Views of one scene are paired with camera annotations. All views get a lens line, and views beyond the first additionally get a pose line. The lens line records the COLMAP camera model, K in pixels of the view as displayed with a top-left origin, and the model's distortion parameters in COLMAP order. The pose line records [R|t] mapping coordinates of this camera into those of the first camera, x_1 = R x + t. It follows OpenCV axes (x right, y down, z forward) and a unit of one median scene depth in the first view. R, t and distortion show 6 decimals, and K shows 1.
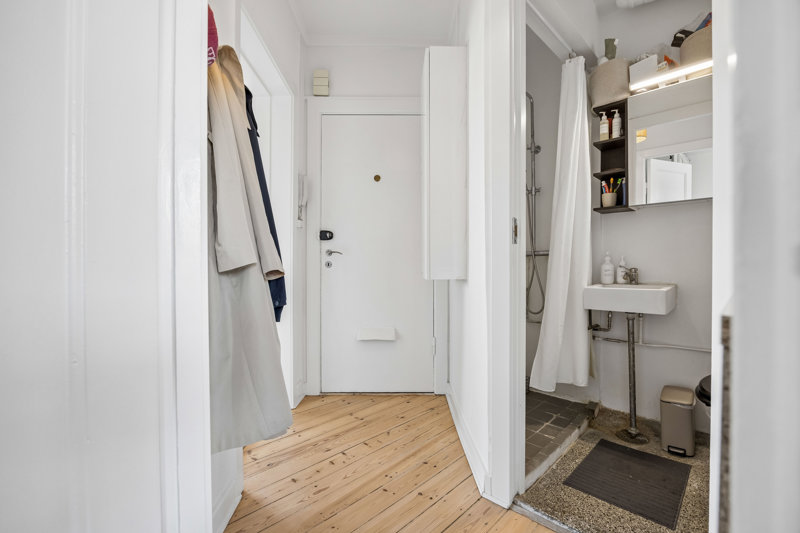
lens RADIAL K [[352.7, 0, 400.0], [0, 352.7, 266.5], [0, 0, 1]] dist [-0.011543, 0.000145]
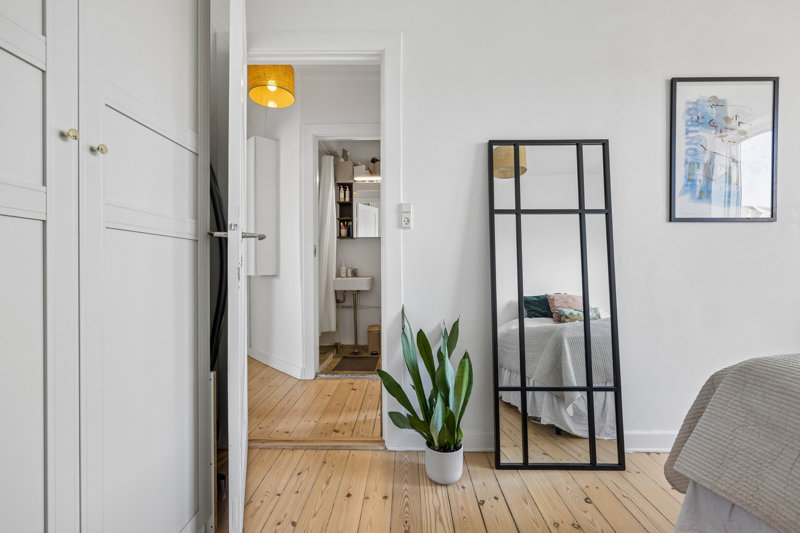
lens RADIAL K [[352.7, 0, 400.0], [0, 352.7, 266.5], [0, 0, 1]] dist [-0.011543, 0.000145]
pose [[0.727705, -0.000324, 0.685890, -0.503726], [0.008587, 0.999926, -0.008639, 0.011875], [-0.685836, 0.012176, 0.727654, -0.604910]]
